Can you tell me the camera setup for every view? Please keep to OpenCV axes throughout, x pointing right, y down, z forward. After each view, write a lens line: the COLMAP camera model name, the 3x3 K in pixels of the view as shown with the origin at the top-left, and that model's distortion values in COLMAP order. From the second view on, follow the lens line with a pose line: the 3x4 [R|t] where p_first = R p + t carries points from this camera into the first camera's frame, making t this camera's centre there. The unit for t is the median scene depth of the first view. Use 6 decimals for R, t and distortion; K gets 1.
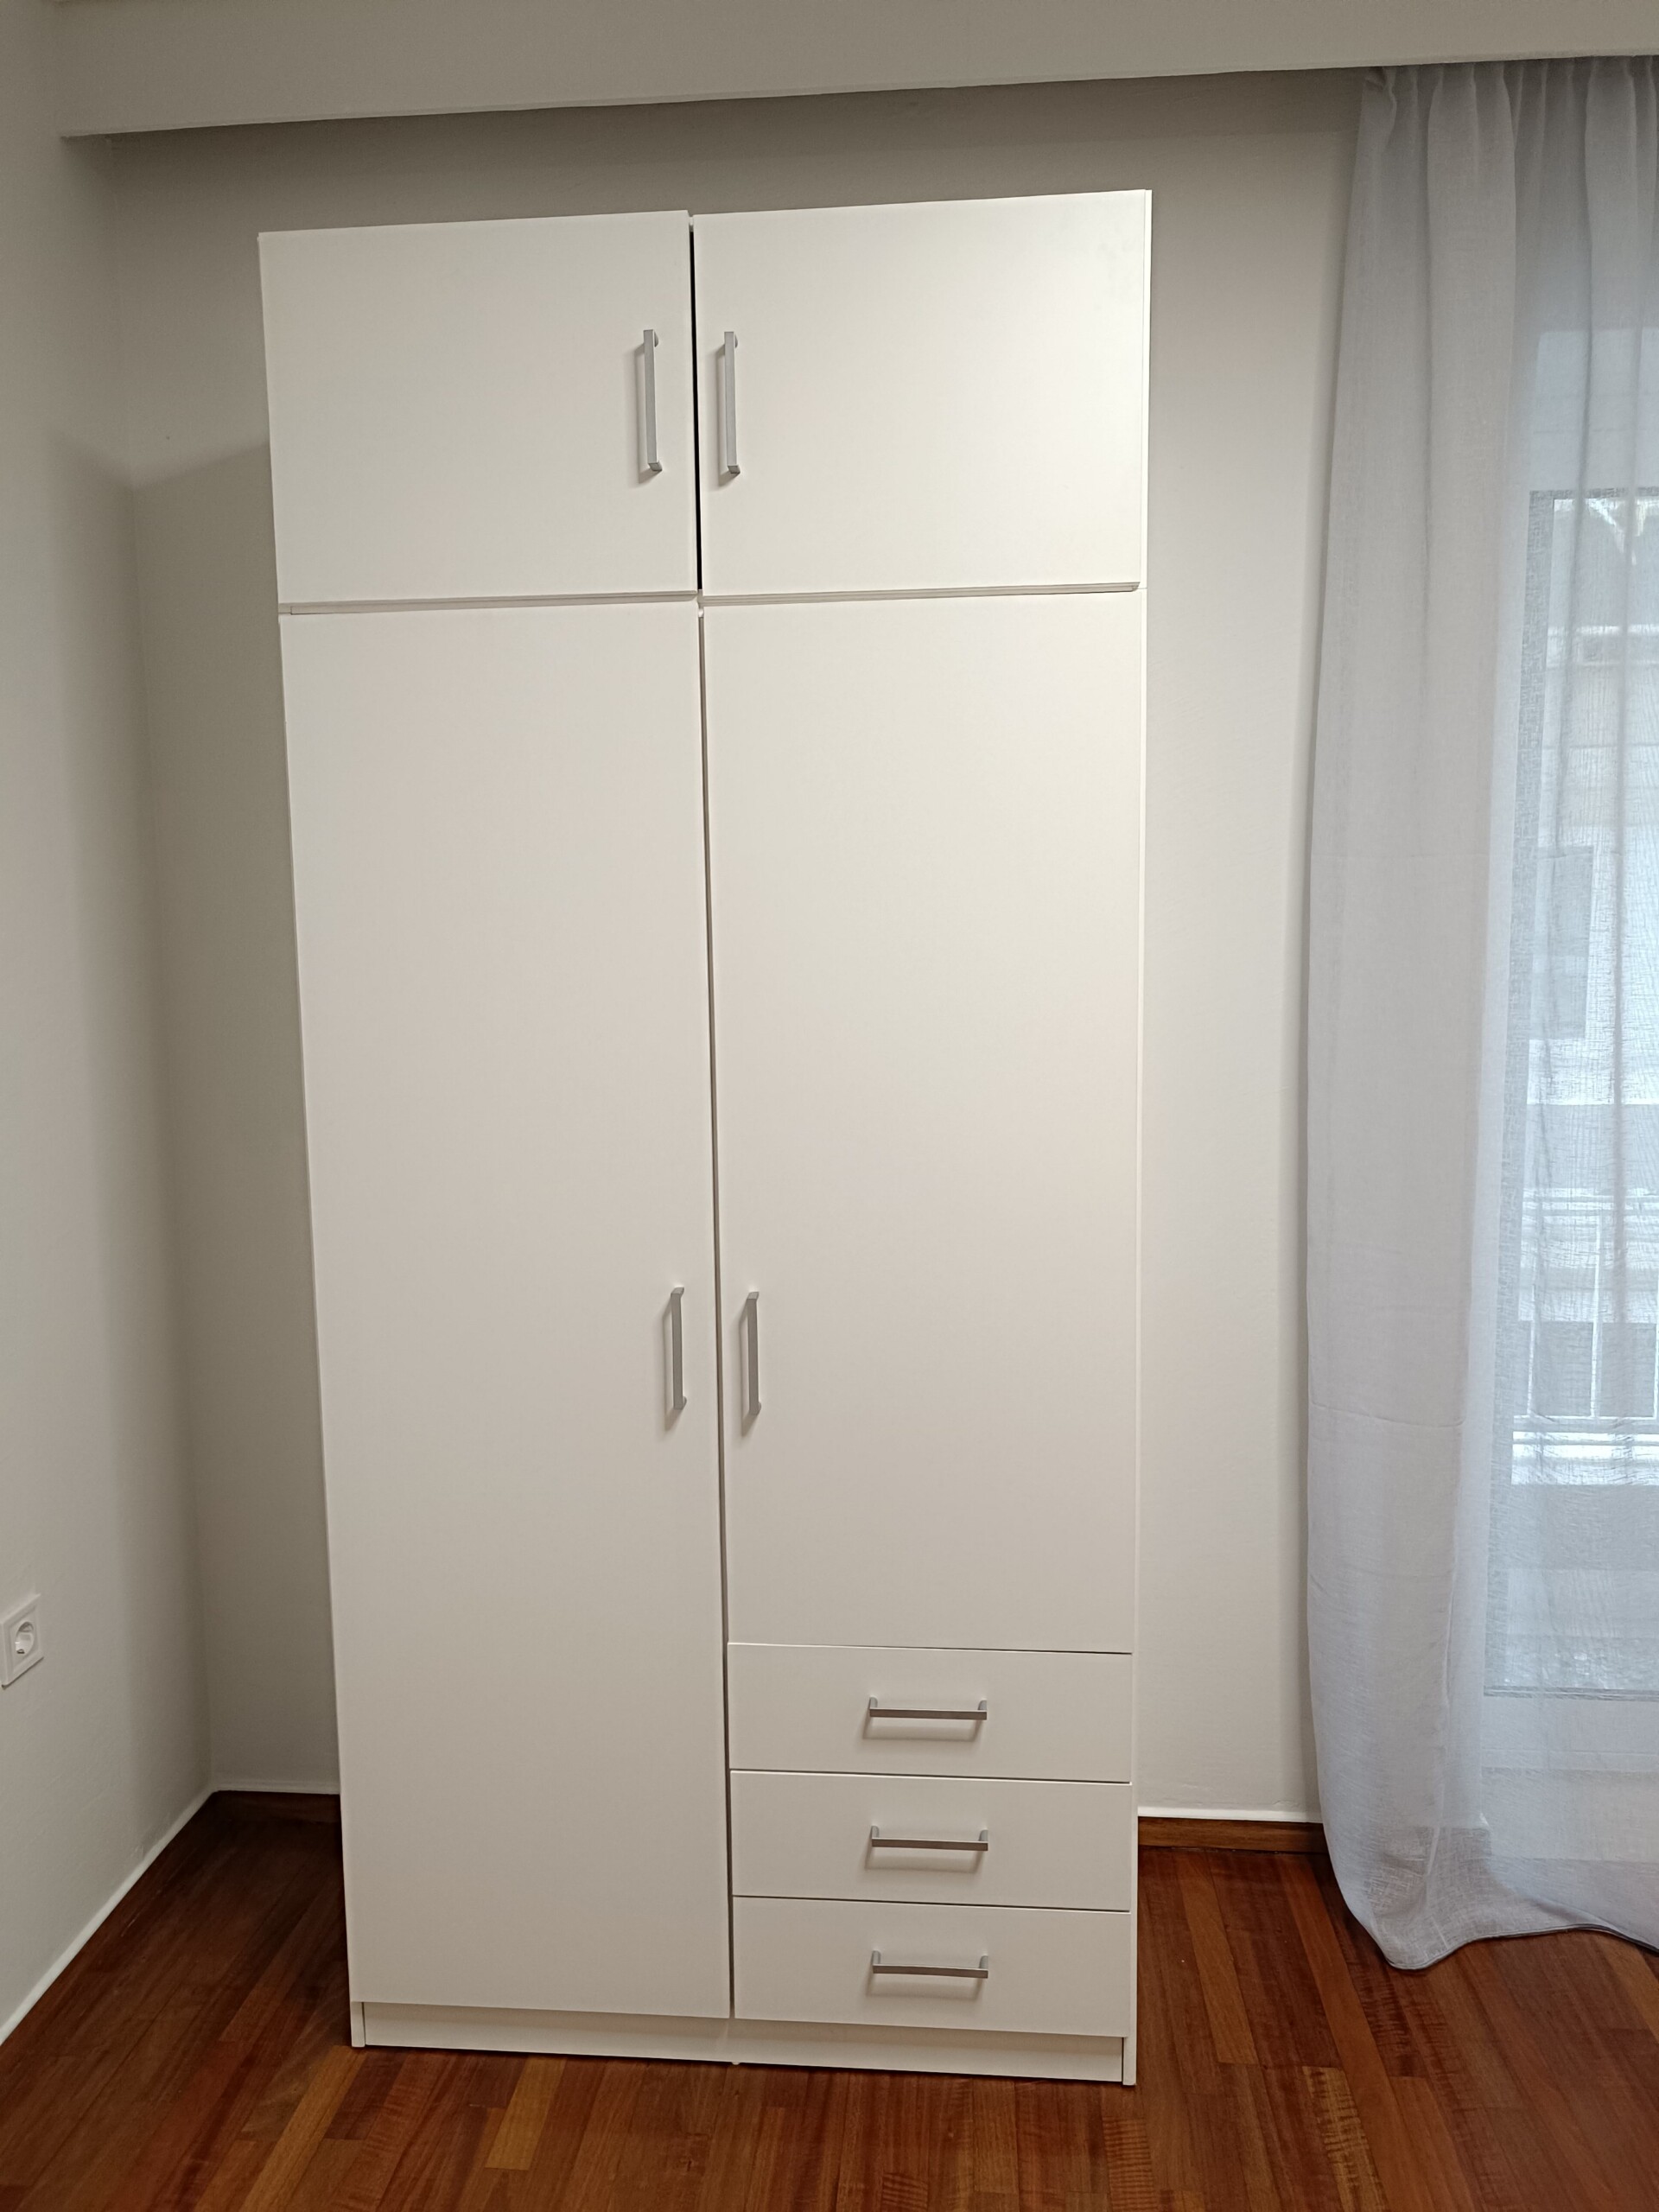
lens RADIAL K [[1556.5, 0, 828.8], [0, 1556.5, 1111.1], [0, 0, 1]] dist [0.001817, -0.006813]
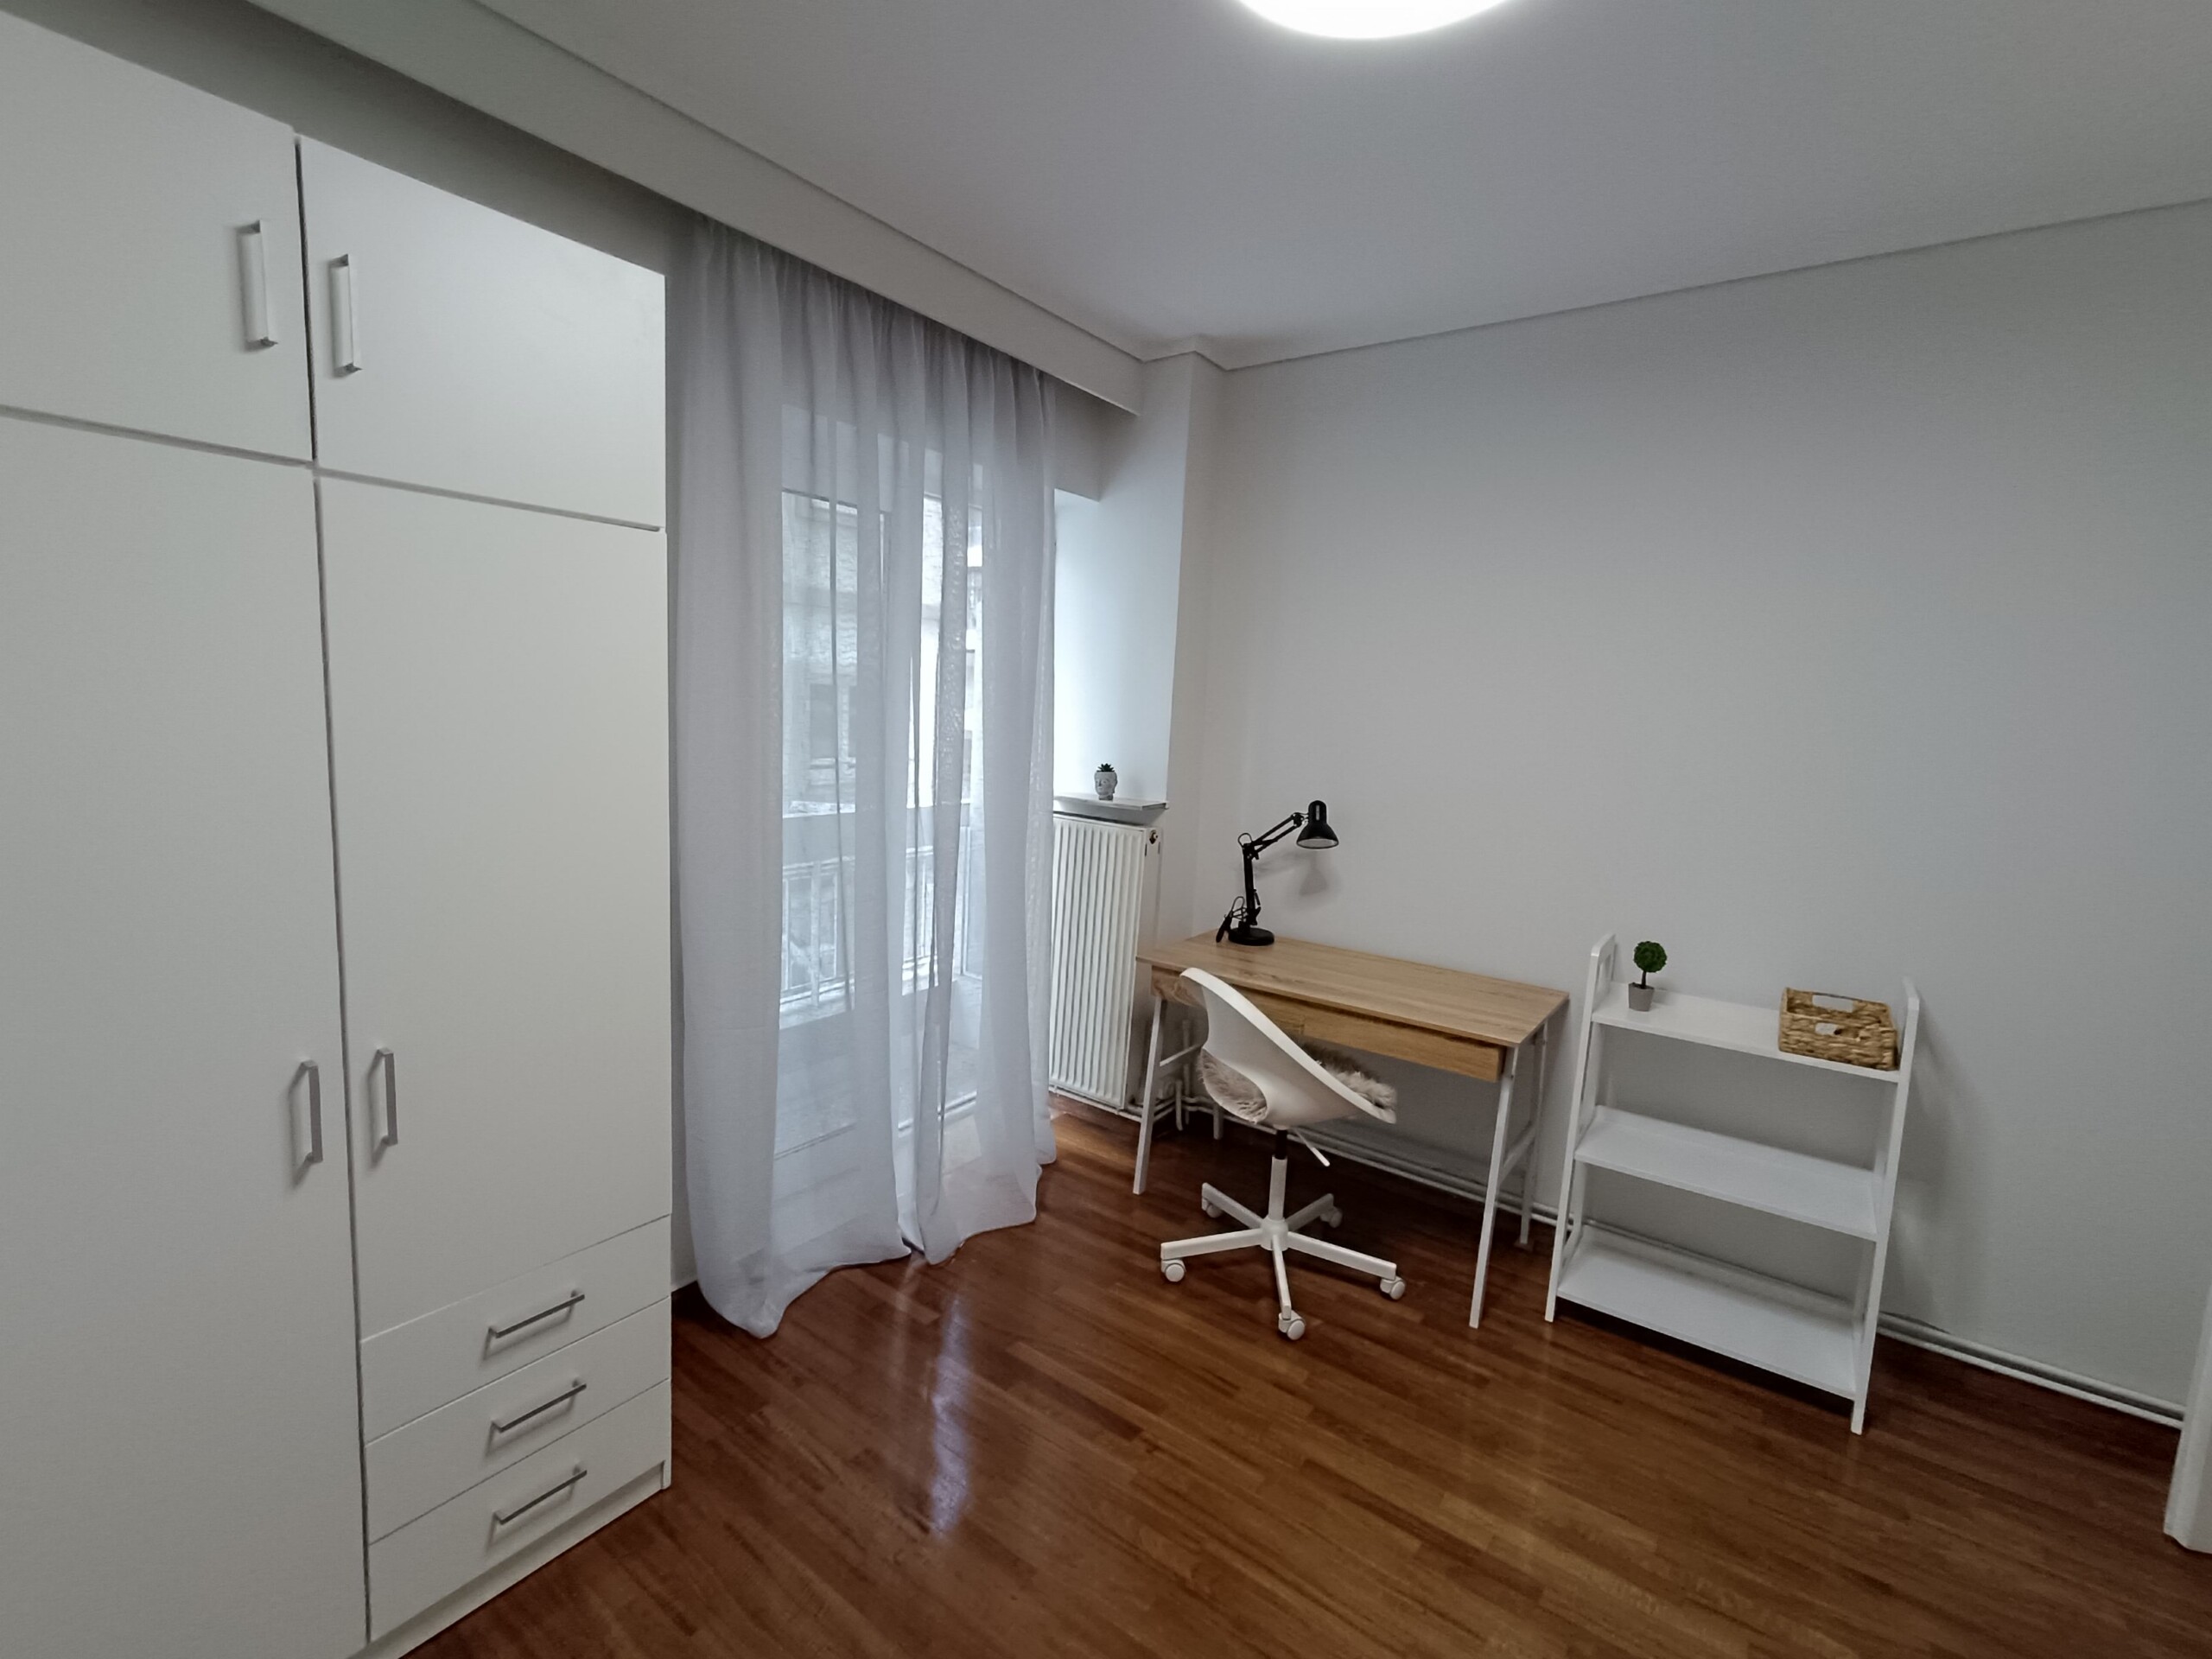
lens RADIAL K [[1013.2, 0, 1102.6], [0, 1013.2, 826.0], [0, 0, 1]] dist [0.001064, 0.001003]
pose [[0.512975, -0.071357, 0.855432, -0.410192], [0.045884, 0.997394, 0.055683, -0.071542], [-0.857176, 0.010686, 0.514912, 0.100125]]
